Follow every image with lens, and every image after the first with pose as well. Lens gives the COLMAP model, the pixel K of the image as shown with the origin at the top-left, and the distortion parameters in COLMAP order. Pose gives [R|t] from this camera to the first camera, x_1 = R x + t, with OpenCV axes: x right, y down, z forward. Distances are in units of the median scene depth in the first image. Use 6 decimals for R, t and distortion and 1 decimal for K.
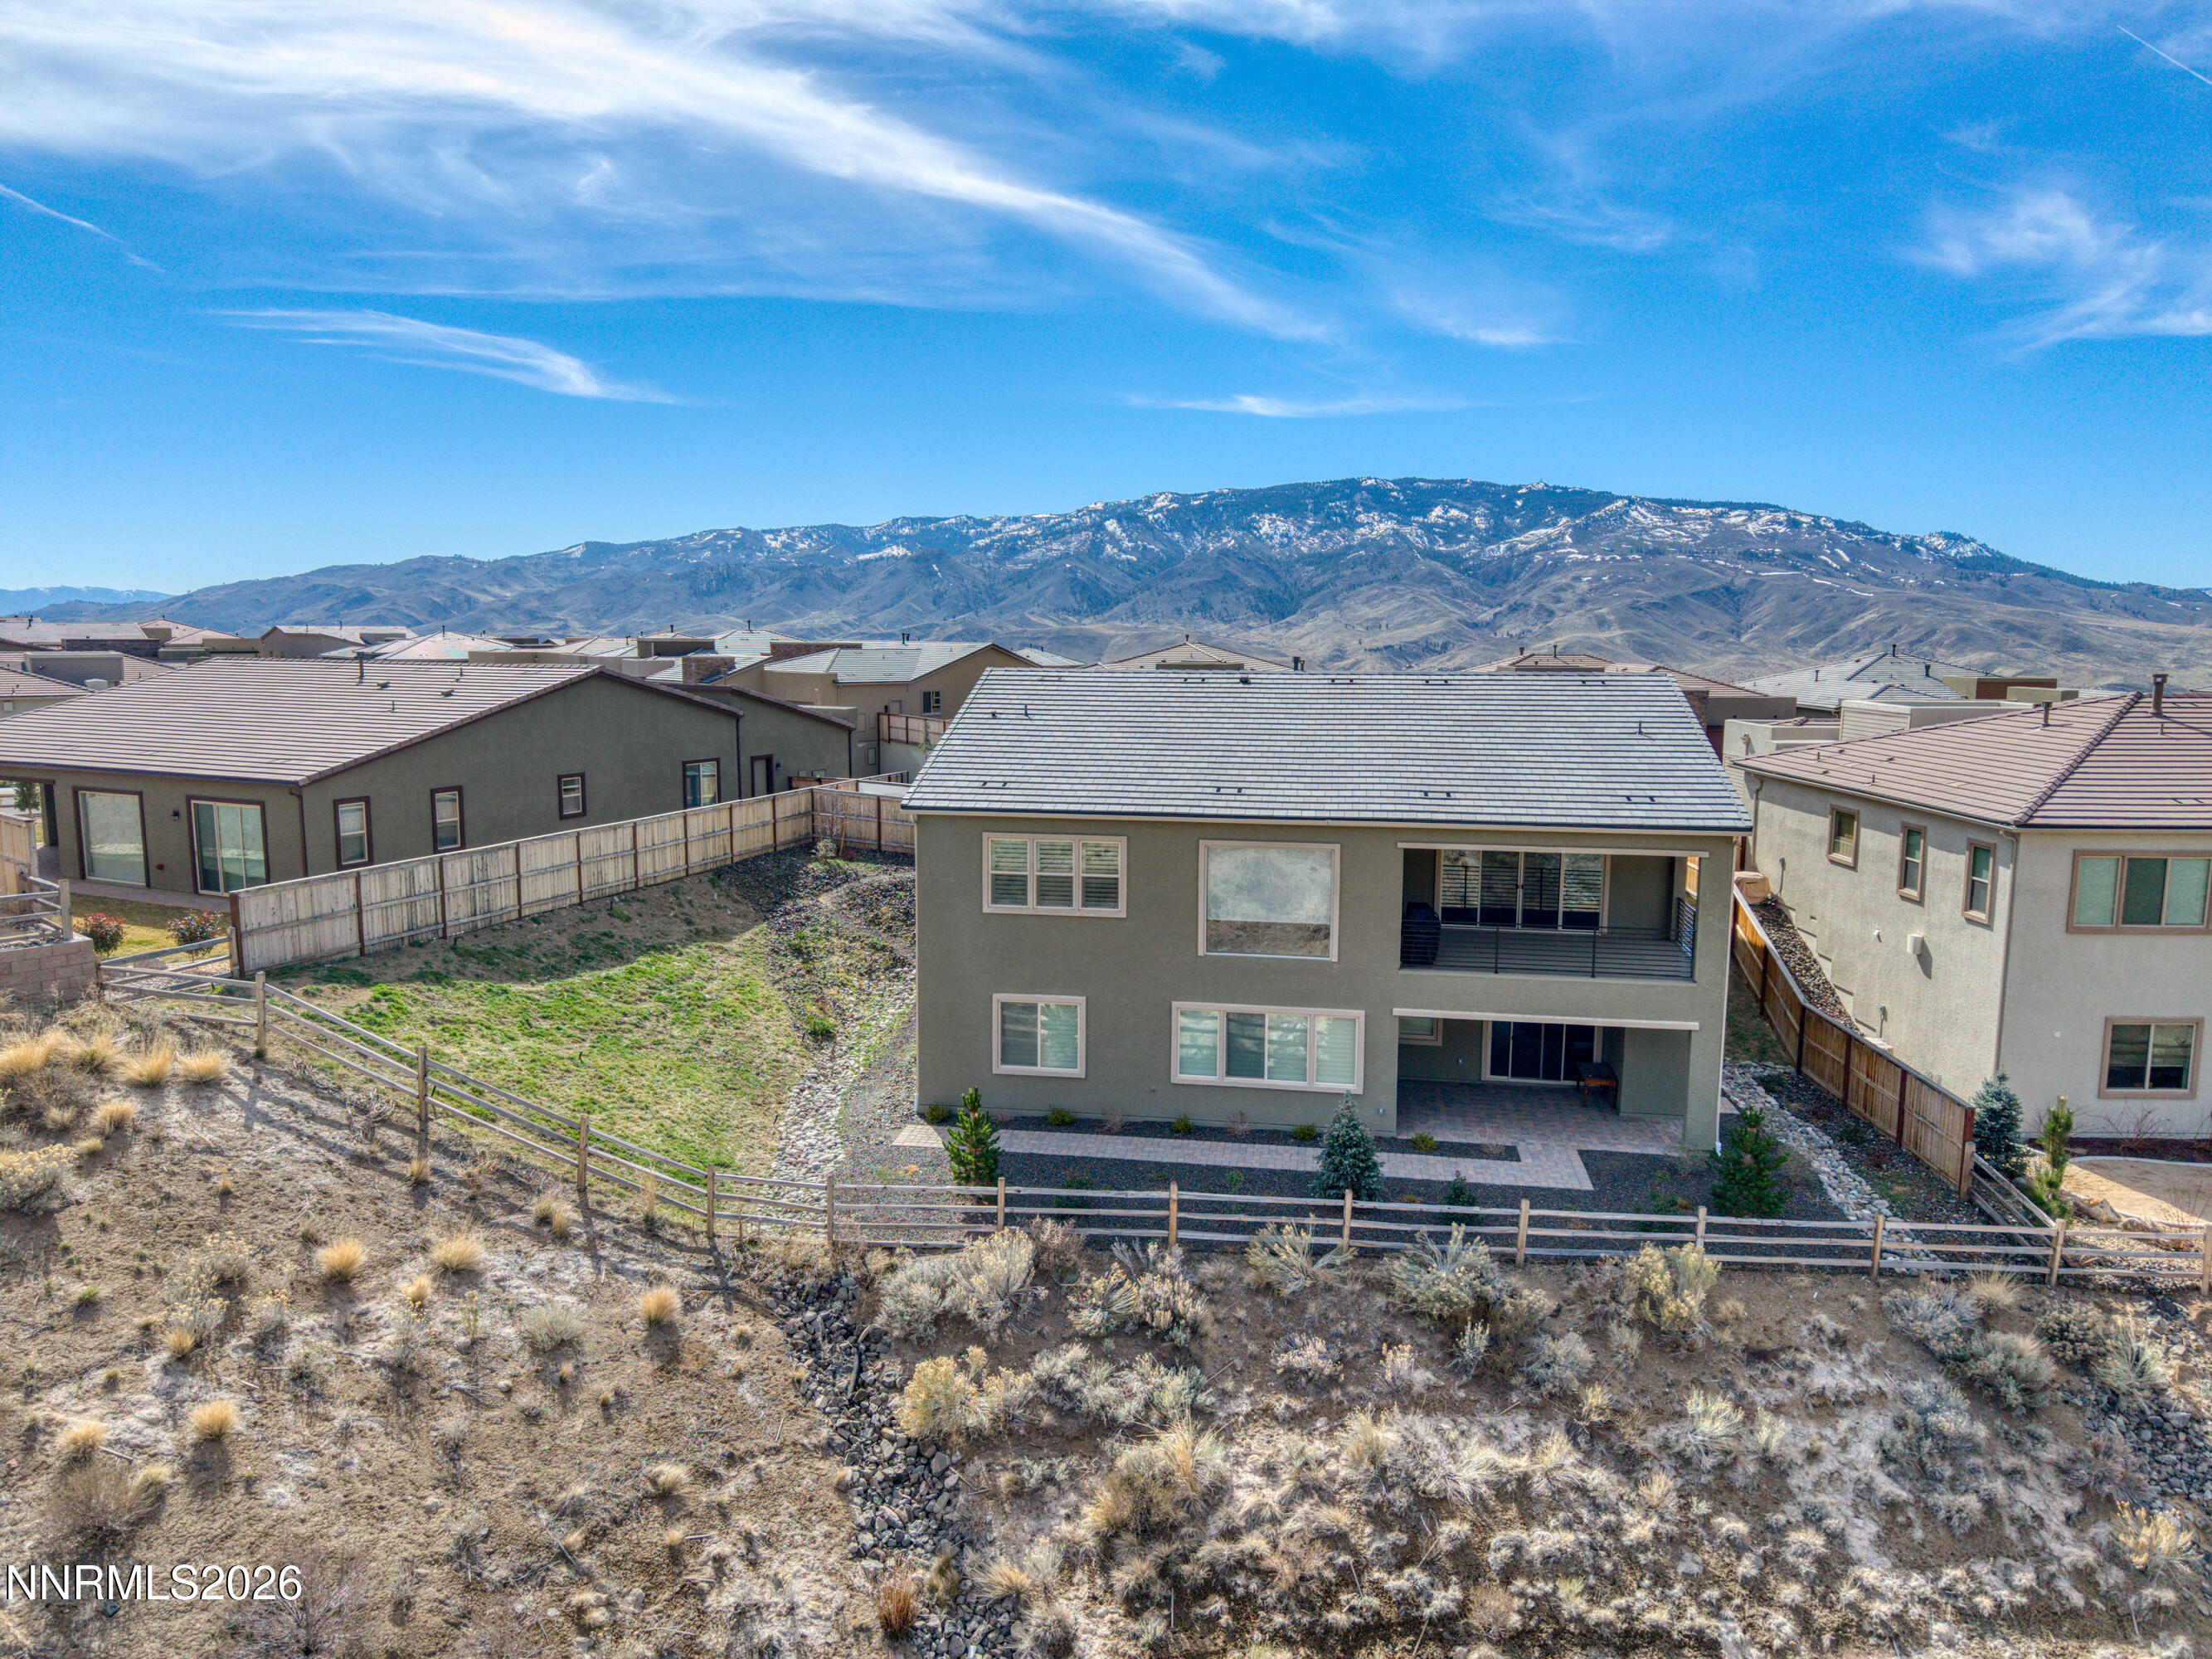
lens RADIAL K [[1484.7, 0, 1108.6], [0, 1484.7, 828.4], [0, 0, 1]] dist [0.026035, -0.025499]
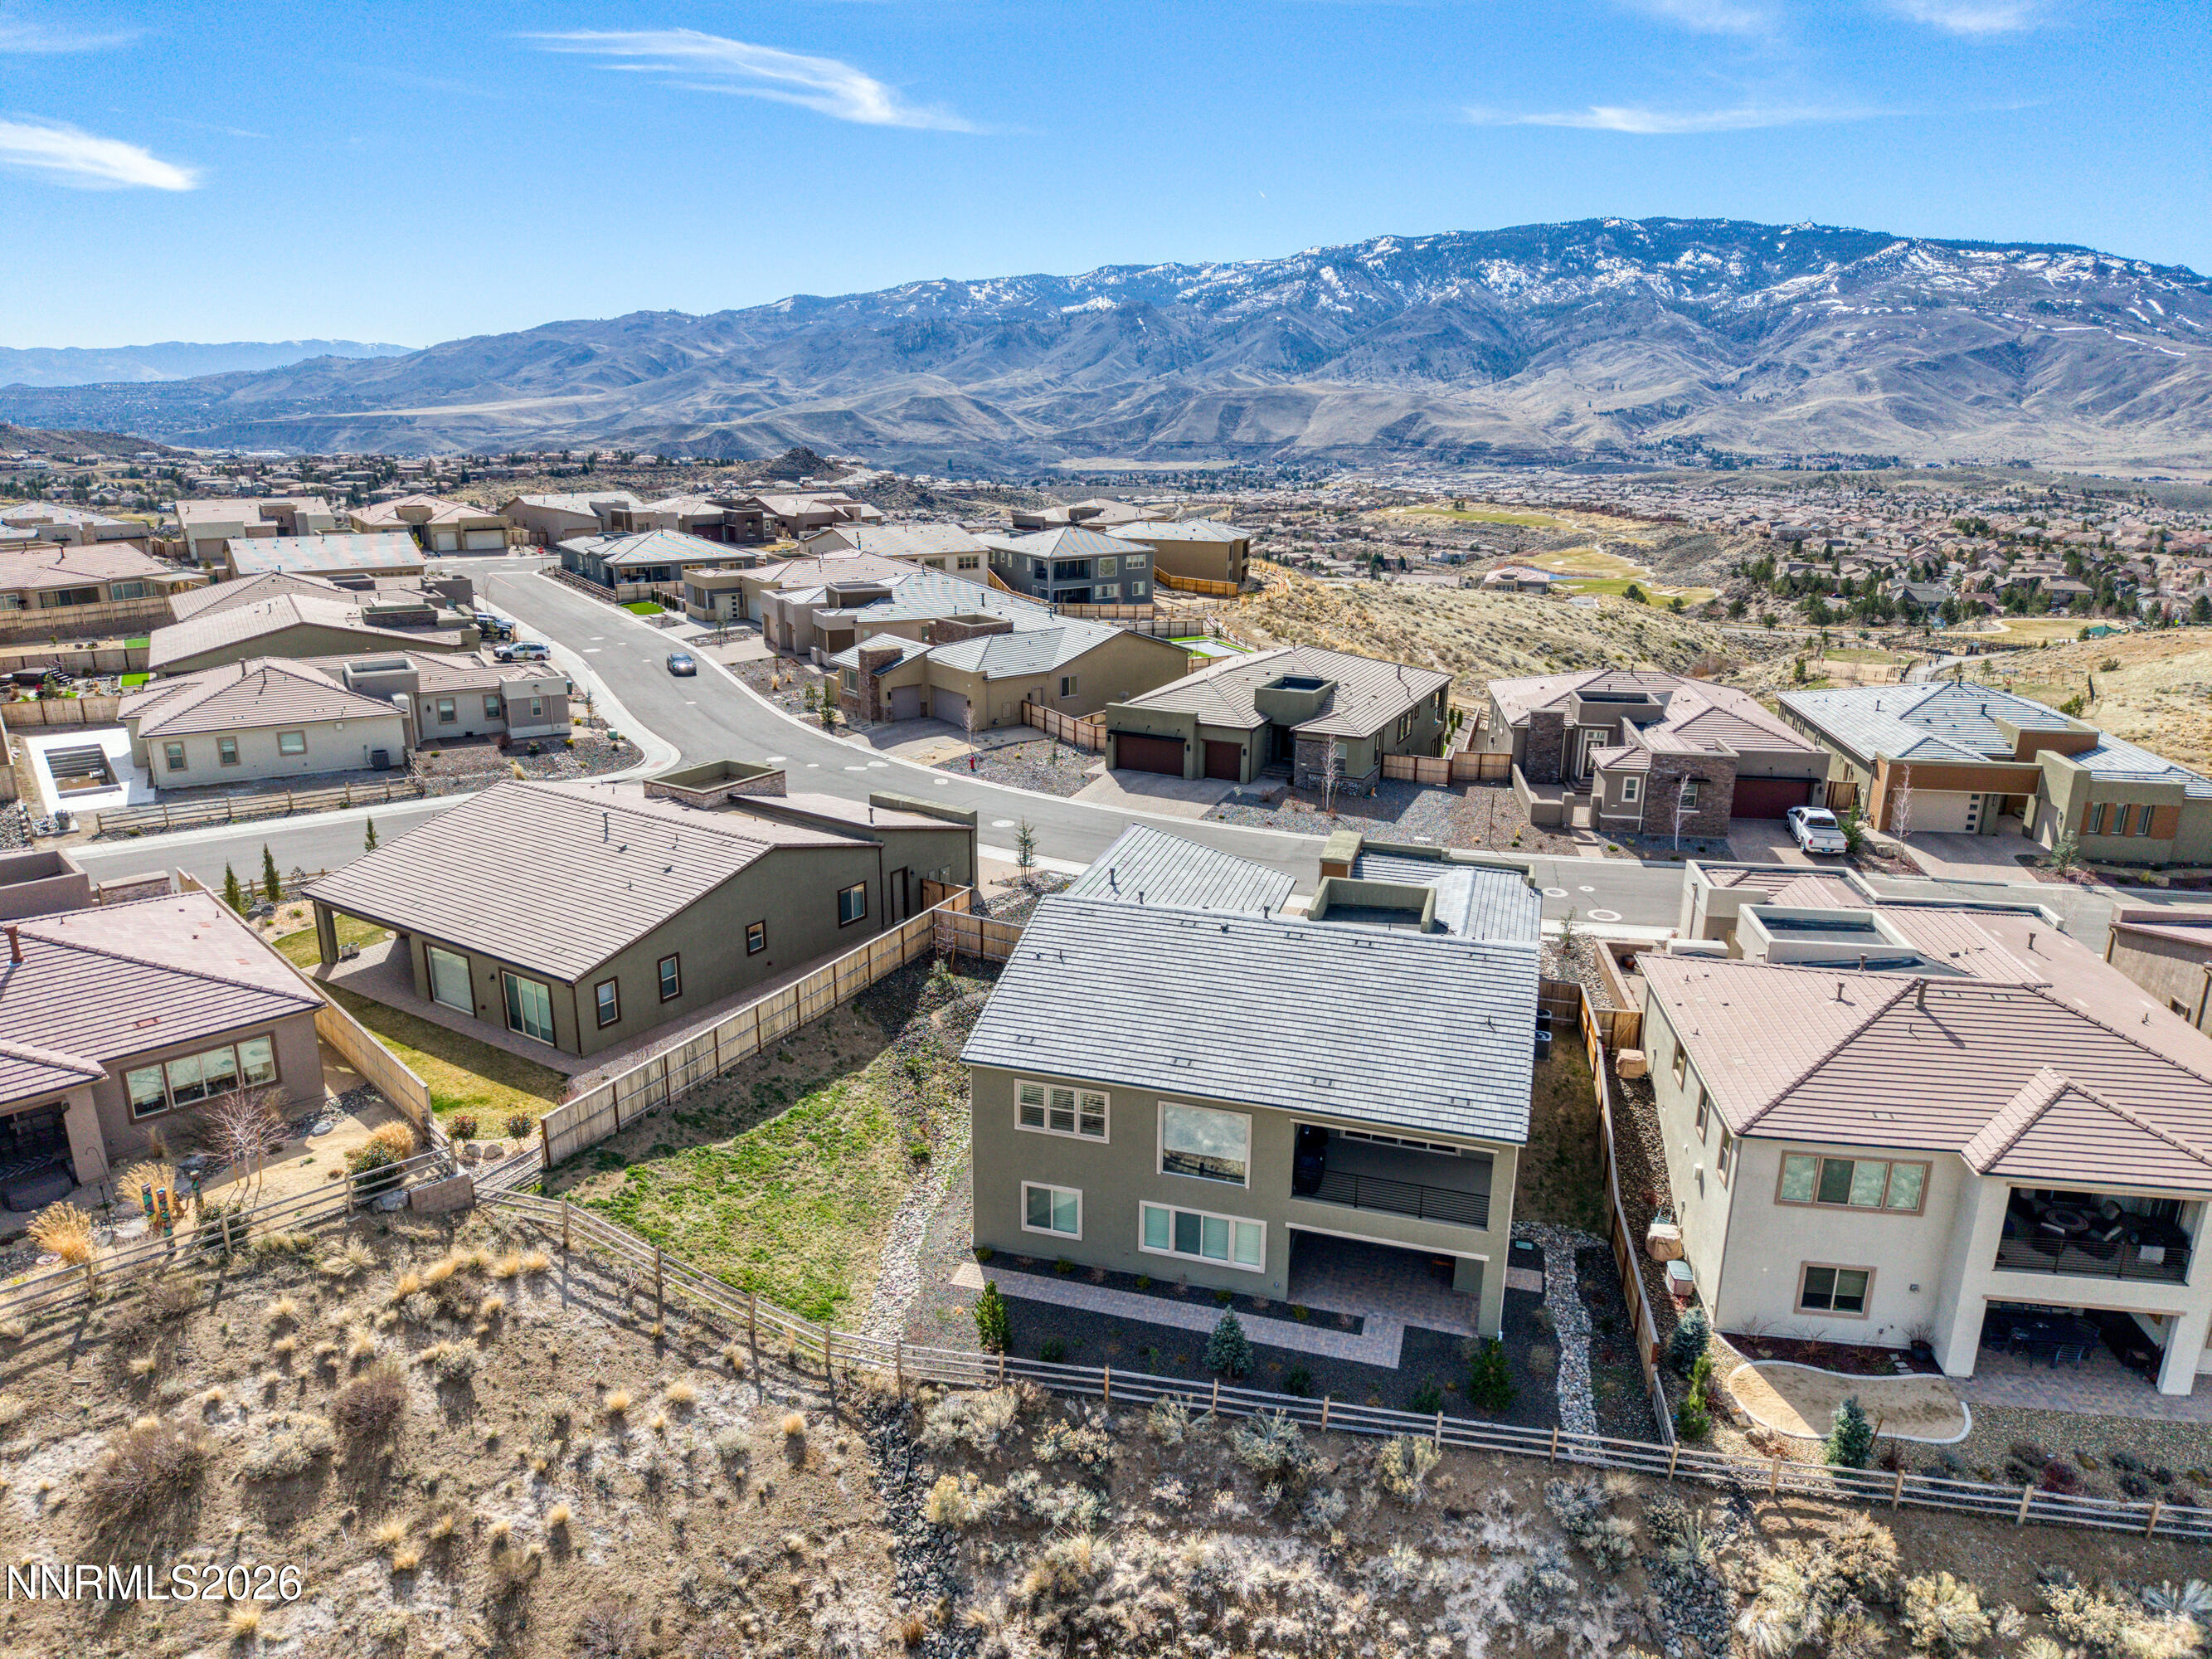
lens RADIAL K [[1484.7, 0, 1108.4], [0, 1484.7, 824.8], [0, 0, 1]] dist [0.026035, -0.025499]
pose [[0.990781, 0.041959, -0.128813, 0.190241], [-0.021625, 0.987619, 0.155371, -0.488413], [0.133737, -0.151153, 0.979422, -0.401106]]
